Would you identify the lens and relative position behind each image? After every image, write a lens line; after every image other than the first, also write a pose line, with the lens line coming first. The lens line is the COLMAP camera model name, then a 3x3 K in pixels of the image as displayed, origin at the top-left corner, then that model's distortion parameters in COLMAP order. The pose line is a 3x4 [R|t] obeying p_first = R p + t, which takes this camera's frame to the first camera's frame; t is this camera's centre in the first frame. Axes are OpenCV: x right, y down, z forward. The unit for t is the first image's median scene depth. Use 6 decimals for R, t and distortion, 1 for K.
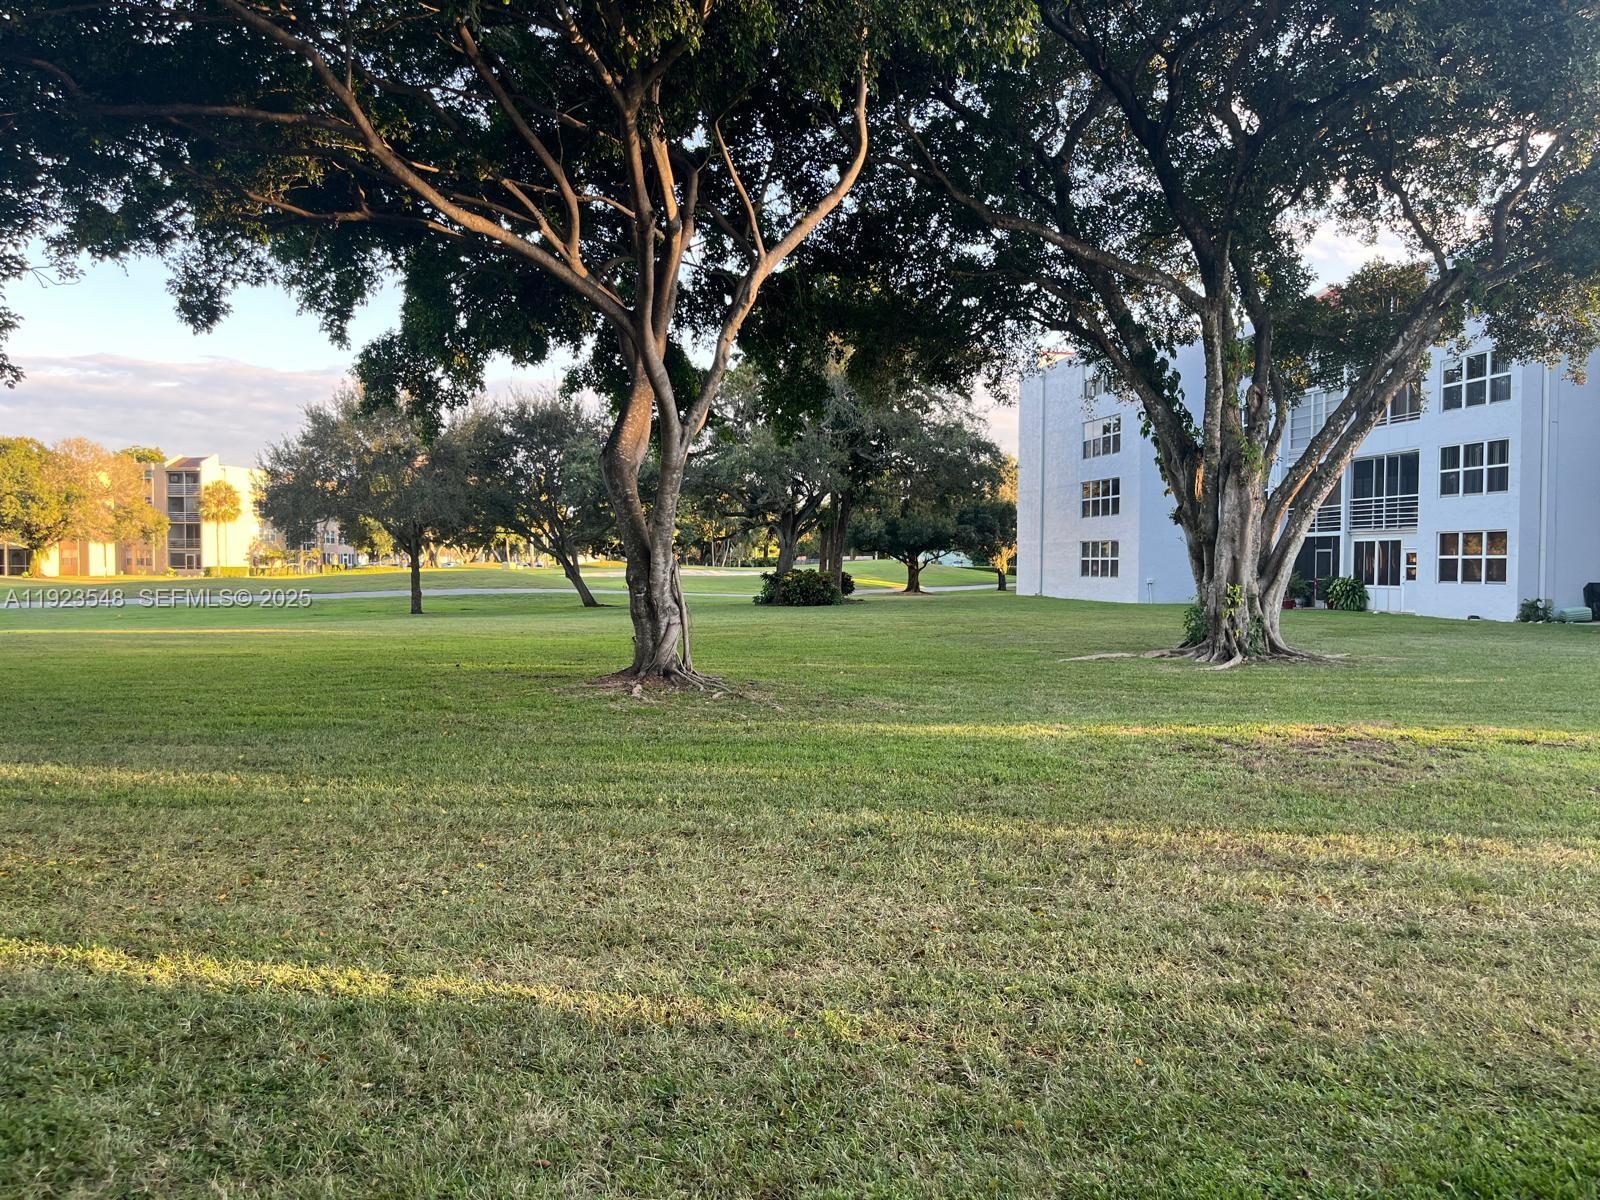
lens RADIAL K [[1252.8, 0, 804.6], [0, 1252.8, 612.8], [0, 0, 1]] dist [0.079931, -0.107308]
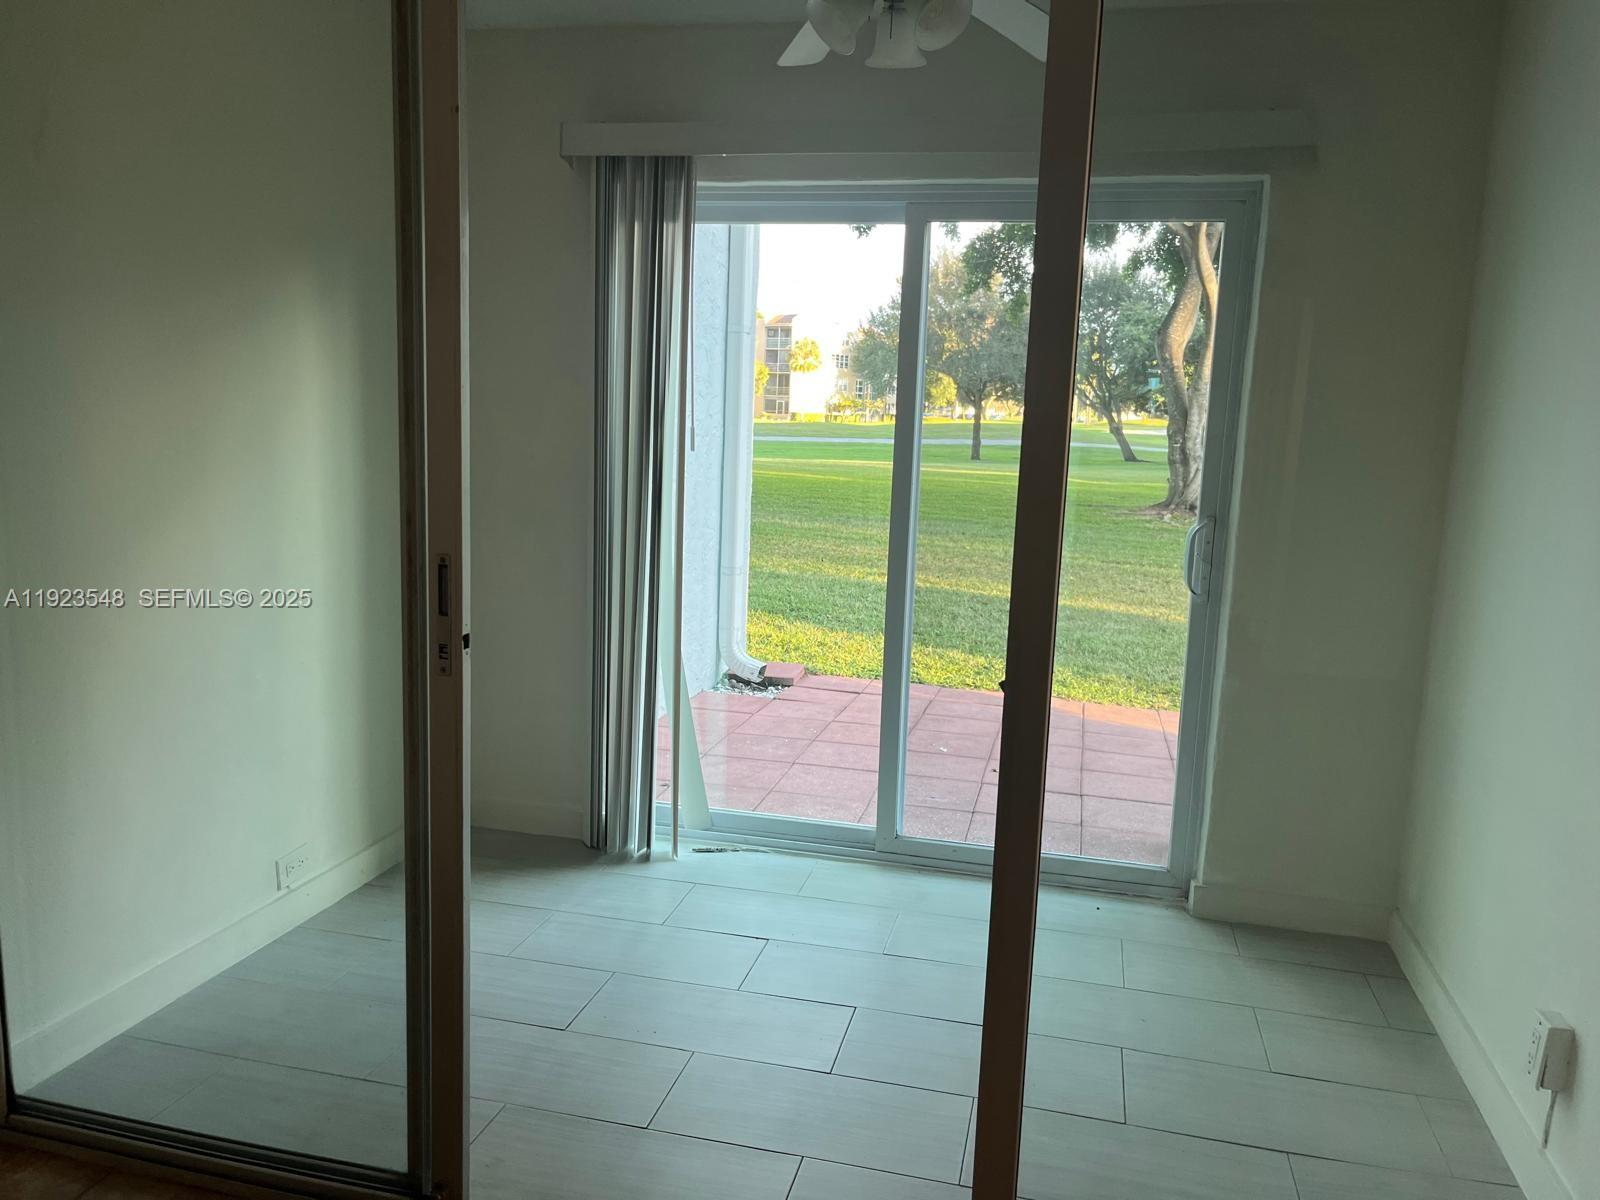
lens RADIAL K [[1252.8, 0, 804.6], [0, 1252.8, 612.8], [0, 0, 1]] dist [0.079931, -0.107308]
pose [[0.912562, 0.098539, -0.396889, 0.015973], [-0.053045, 0.990858, 0.124041, 0.004858], [0.405484, -0.092142, 0.909446, -0.108515]]
